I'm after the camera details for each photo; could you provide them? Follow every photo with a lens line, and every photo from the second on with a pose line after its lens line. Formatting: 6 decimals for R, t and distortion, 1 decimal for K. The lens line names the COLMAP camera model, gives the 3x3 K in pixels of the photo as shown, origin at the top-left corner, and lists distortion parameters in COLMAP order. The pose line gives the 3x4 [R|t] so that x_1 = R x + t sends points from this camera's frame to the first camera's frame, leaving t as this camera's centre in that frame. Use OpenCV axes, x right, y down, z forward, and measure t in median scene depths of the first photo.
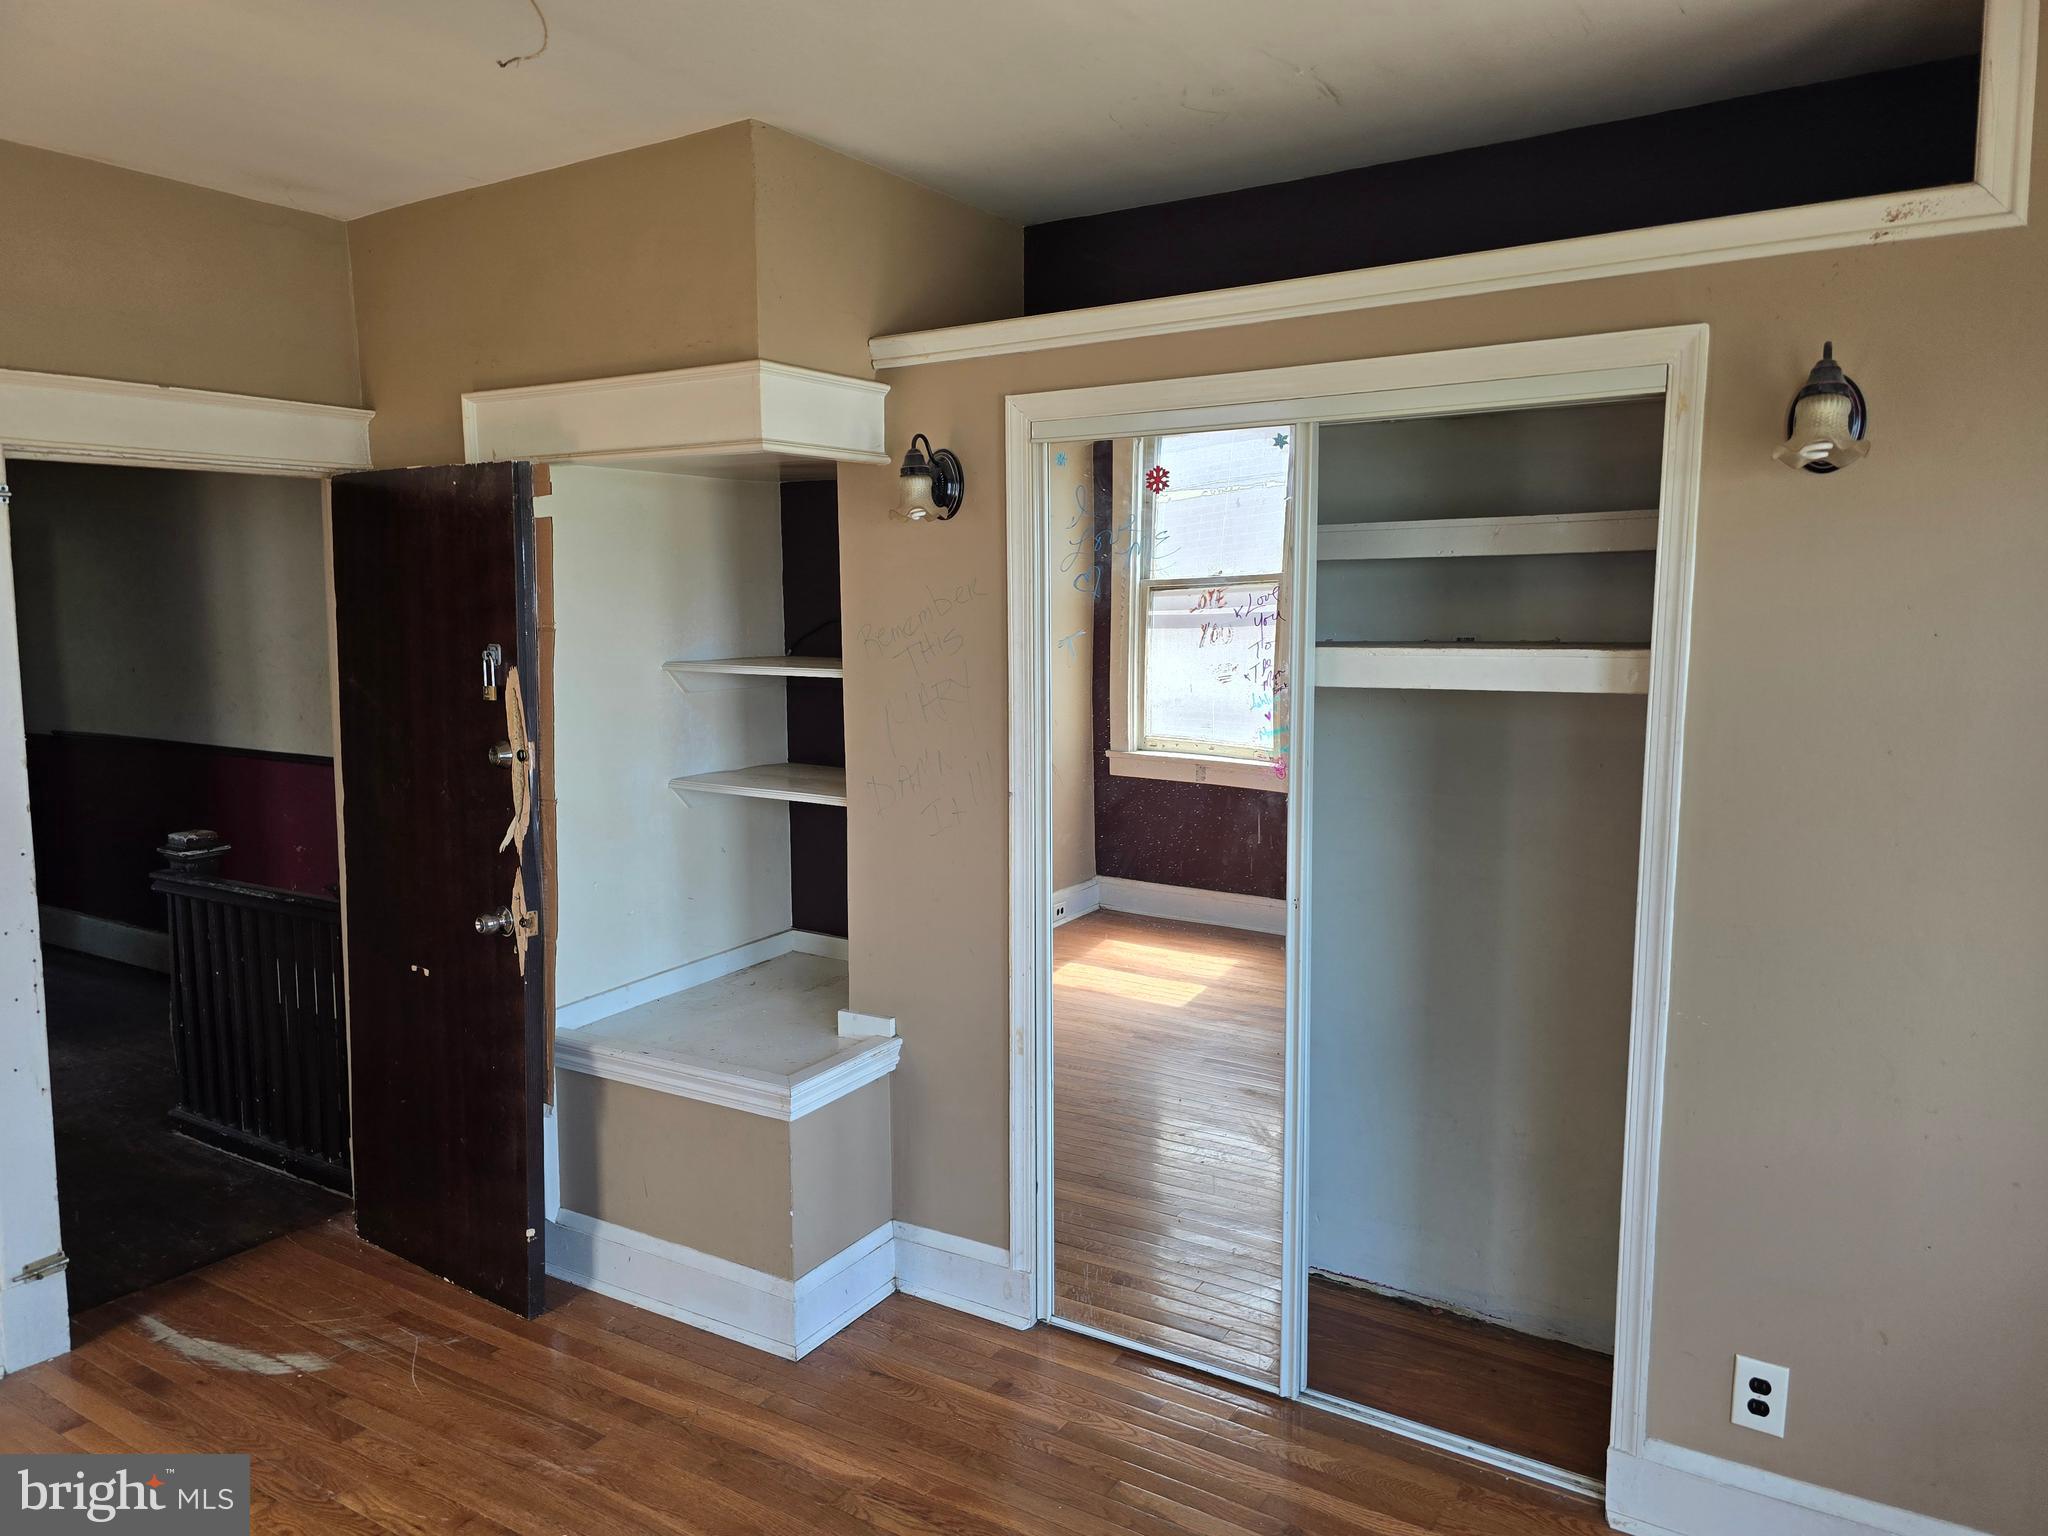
lens RADIAL K [[1345.1, 0, 1031.1], [0, 1345.1, 759.1], [0, 0, 1]] dist [0.070434, -0.065126]
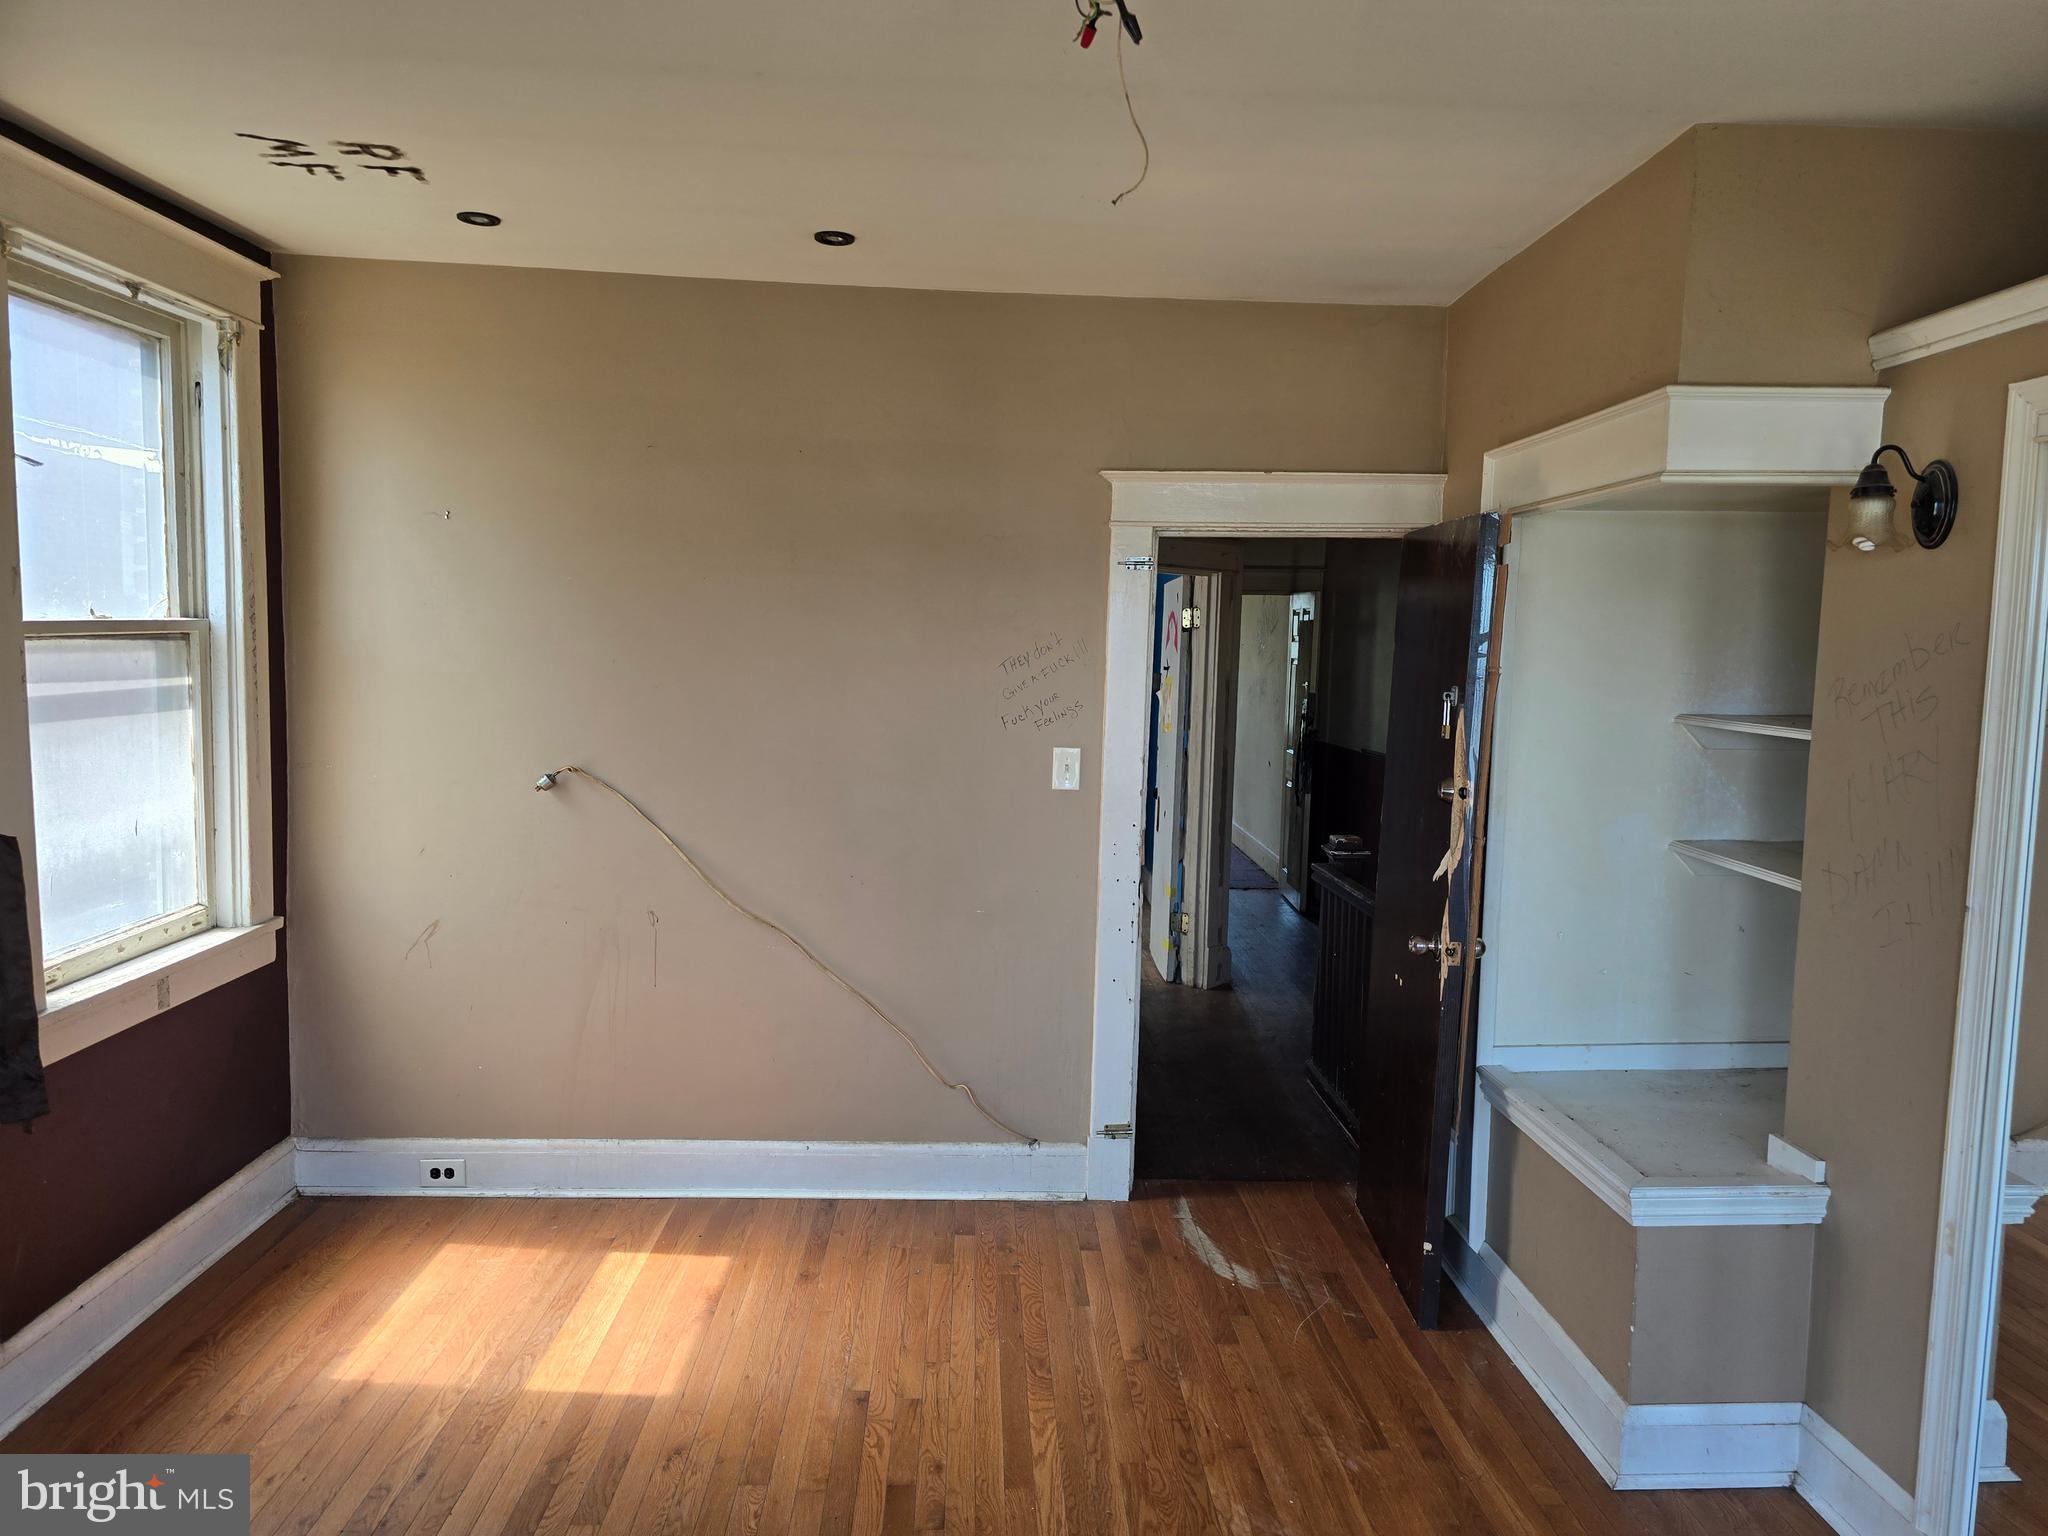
lens RADIAL K [[1369.4, 0, 1081.4], [0, 1369.4, 773.9], [0, 0, 1]] dist [0.057858, -0.070442]
pose [[0.589941, 0.092284, -0.802155, 0.301552], [-0.113677, 0.993045, 0.030642, -0.016252], [0.799404, 0.073110, 0.596329, 0.131733]]
